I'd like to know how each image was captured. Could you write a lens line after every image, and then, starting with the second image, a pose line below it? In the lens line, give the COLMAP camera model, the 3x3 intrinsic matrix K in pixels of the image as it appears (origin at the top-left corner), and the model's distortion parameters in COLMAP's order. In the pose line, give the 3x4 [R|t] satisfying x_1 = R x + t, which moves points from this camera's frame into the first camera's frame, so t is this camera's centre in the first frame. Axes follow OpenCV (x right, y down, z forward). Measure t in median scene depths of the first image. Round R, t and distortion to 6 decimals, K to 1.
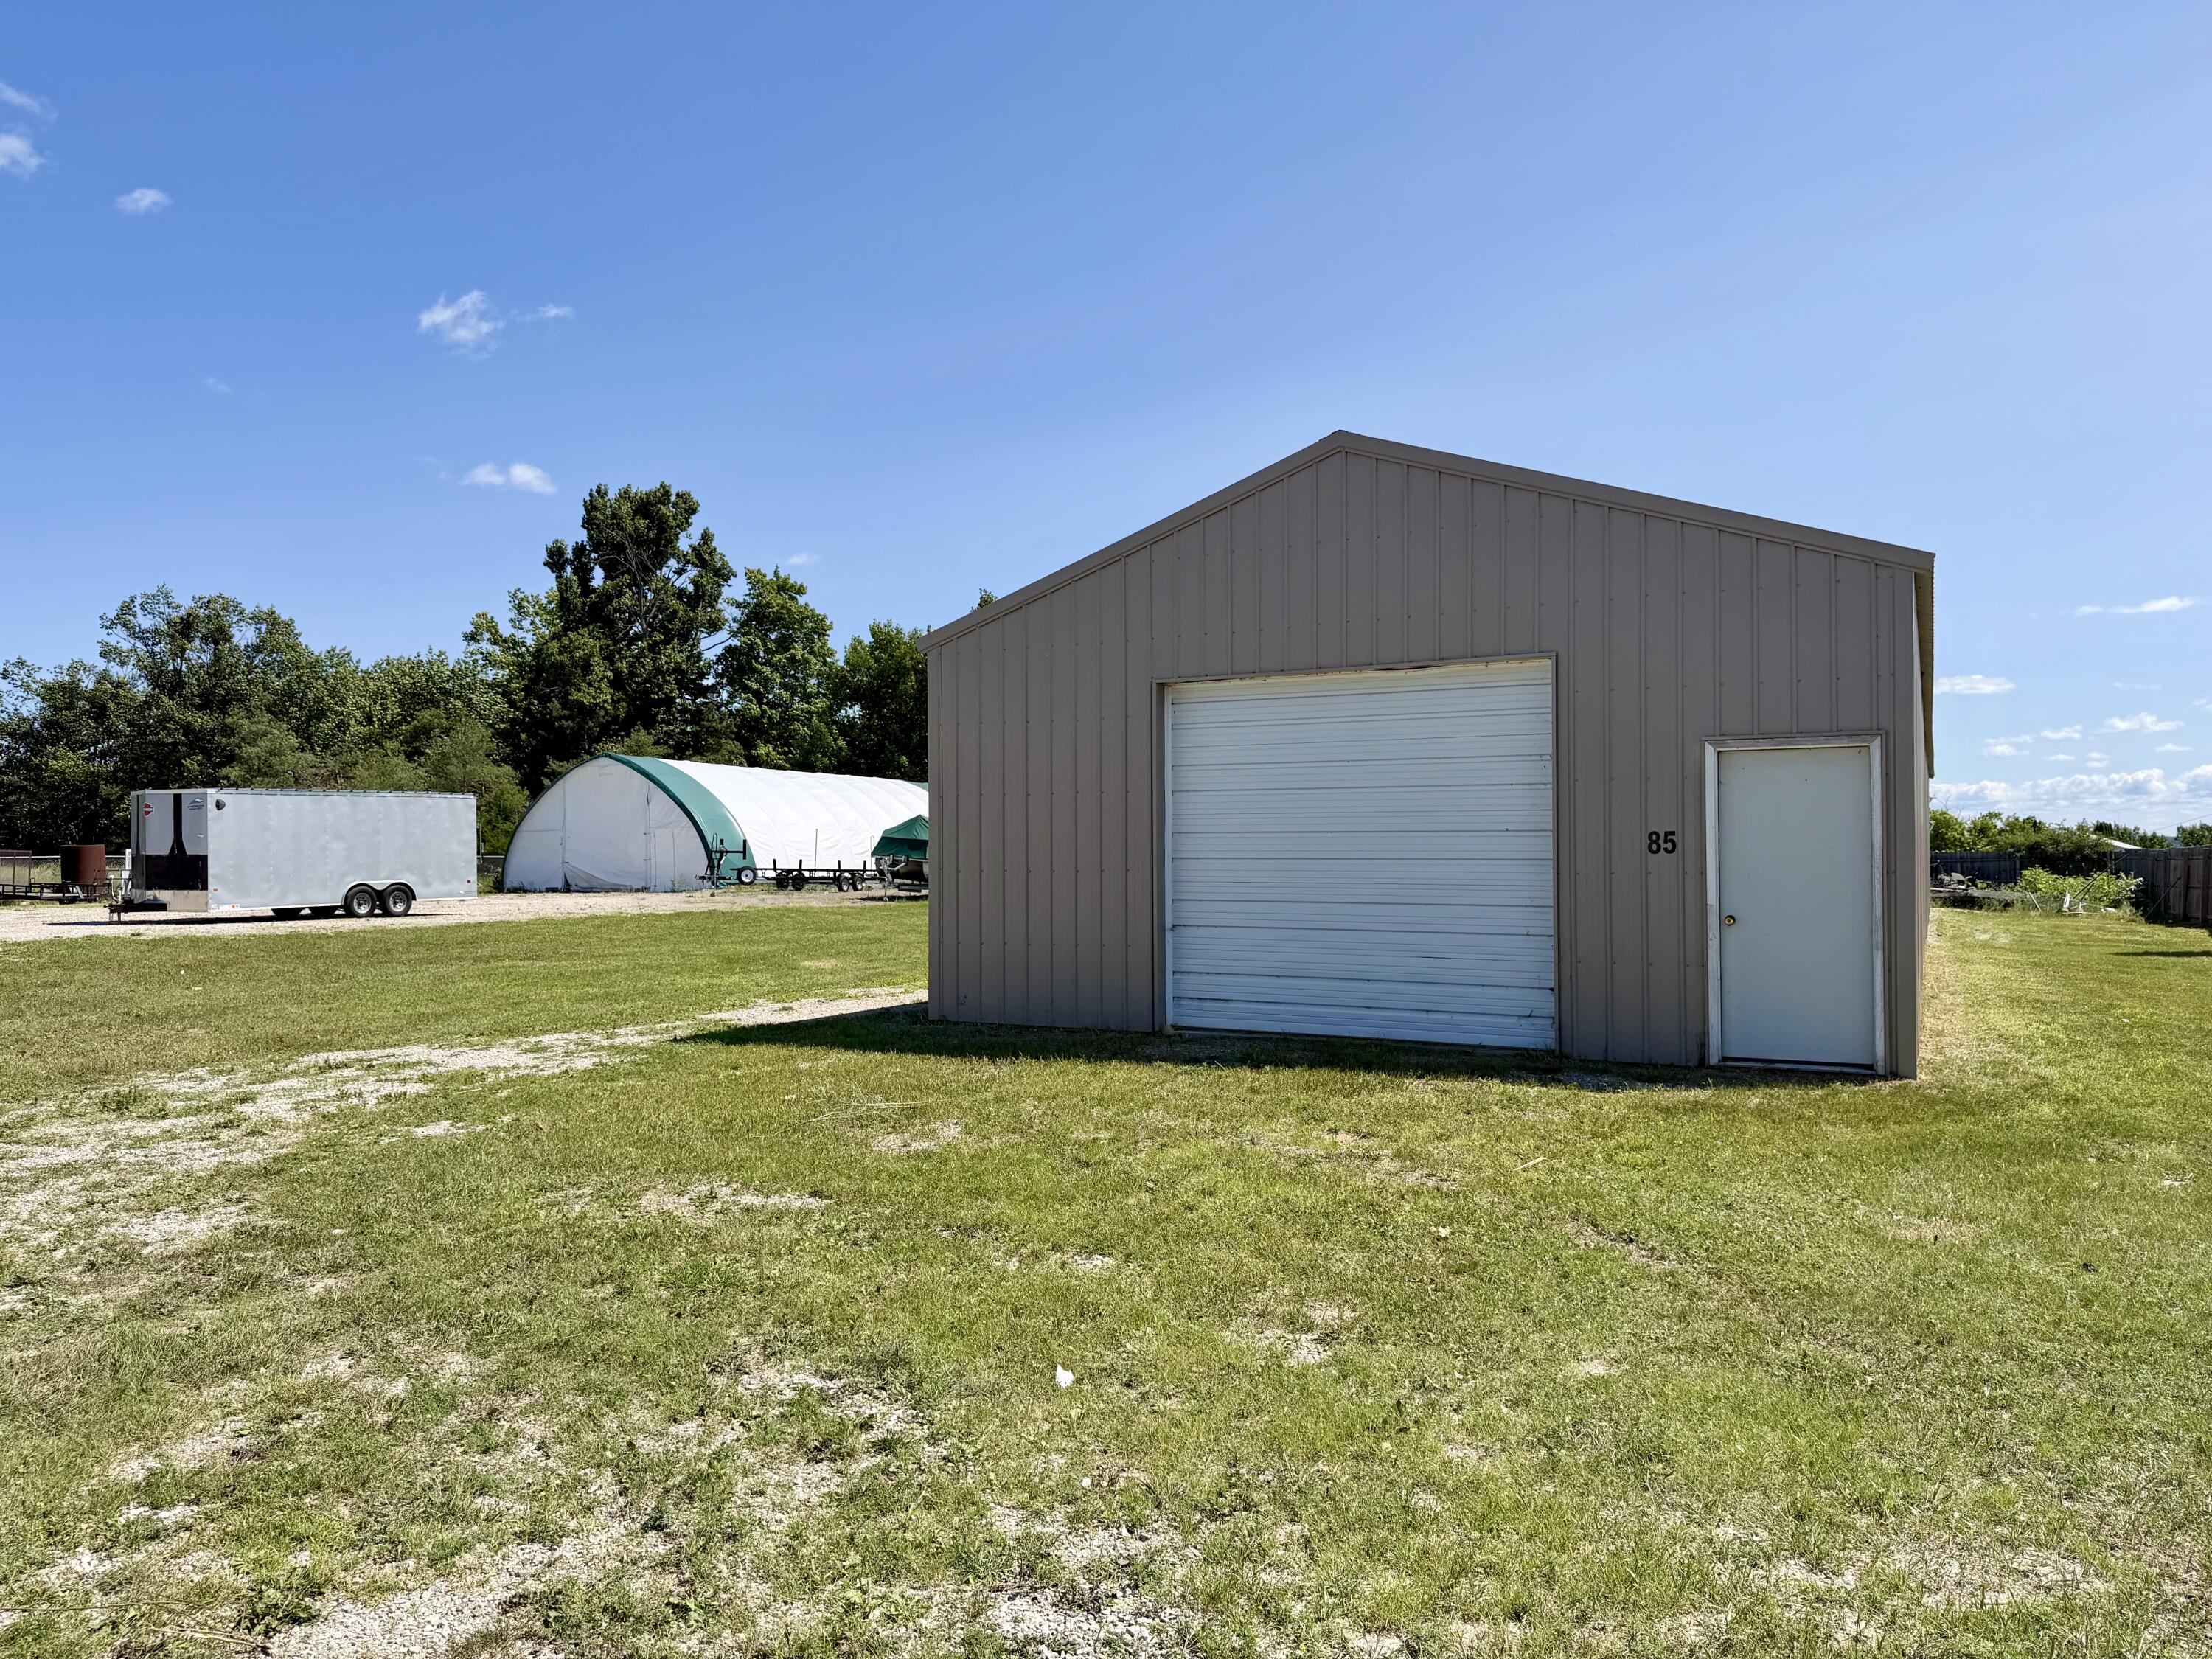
lens RADIAL K [[1537.8, 0, 1104.2], [0, 1537.8, 836.0], [0, 0, 1]] dist [0.040637, -0.019862]
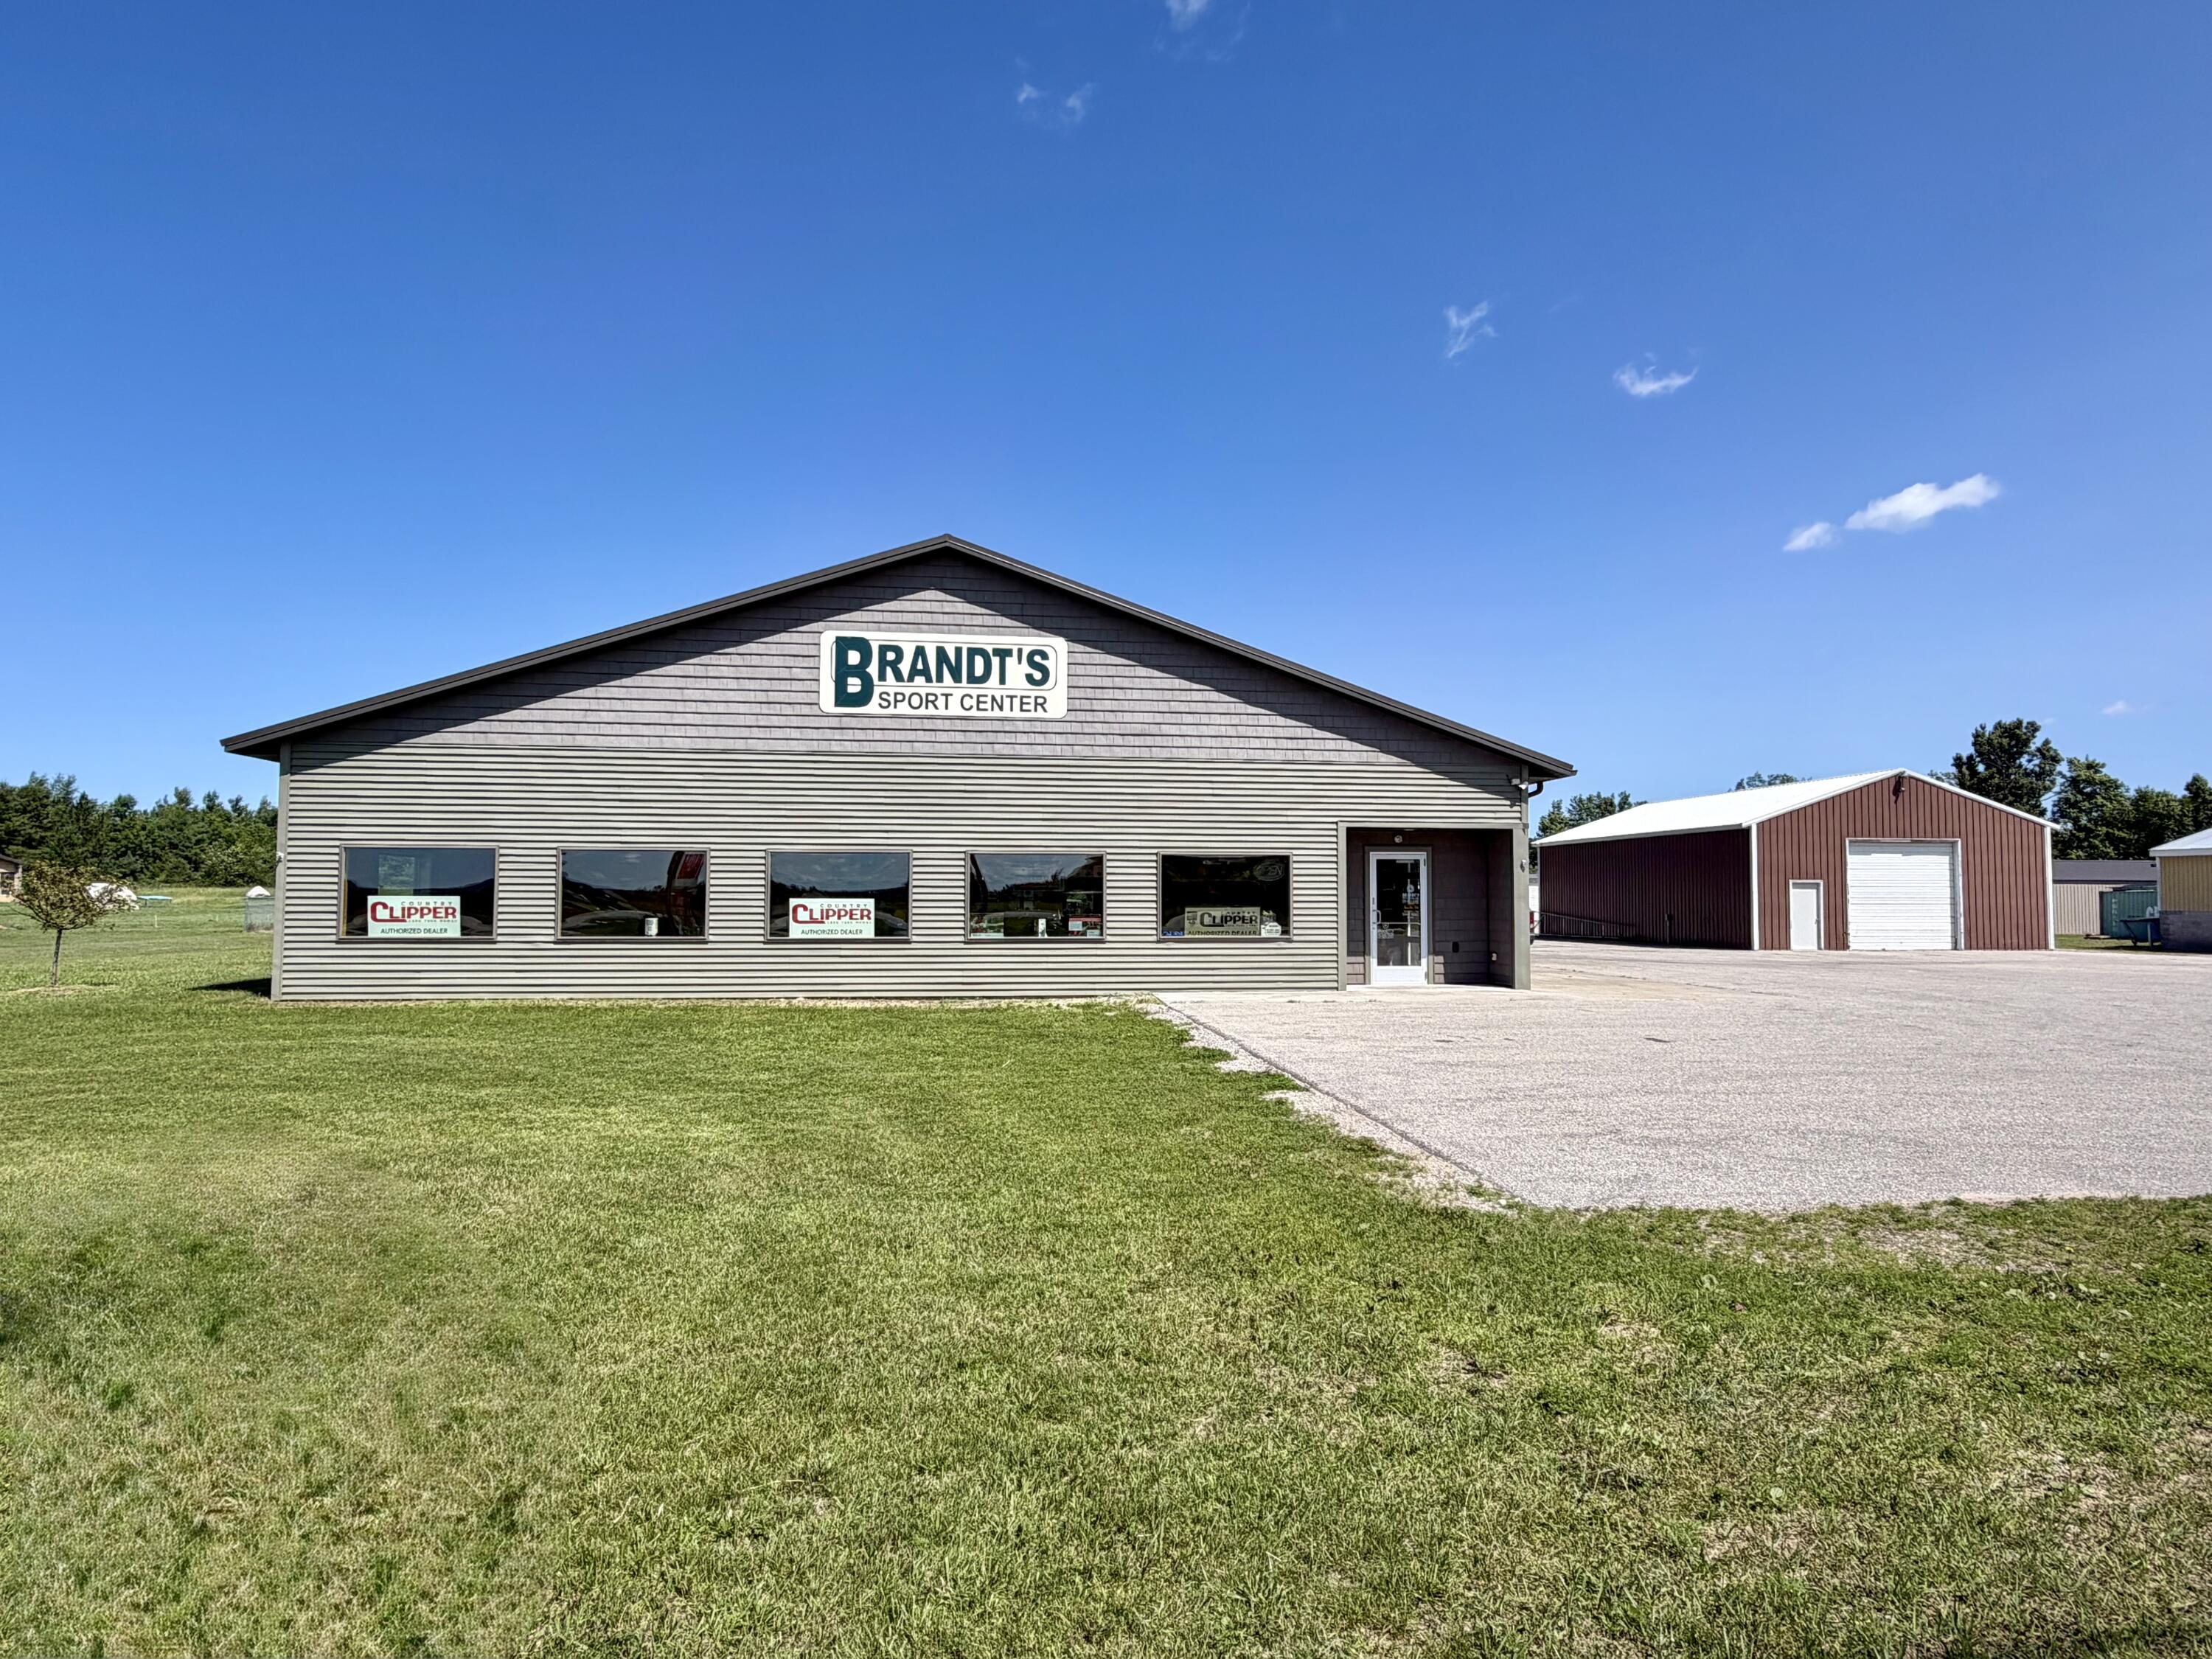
lens RADIAL K [[1272.4, 0, 1104.7], [0, 1272.4, 833.6], [0, 0, 1]] dist [-0.005943, 0.005510]
pose [[0.545872, -0.018693, -0.837660, 0.441849], [-0.012211, 0.999467, -0.030261, -0.014887], [0.837779, 0.026747, 0.545353, -0.881449]]
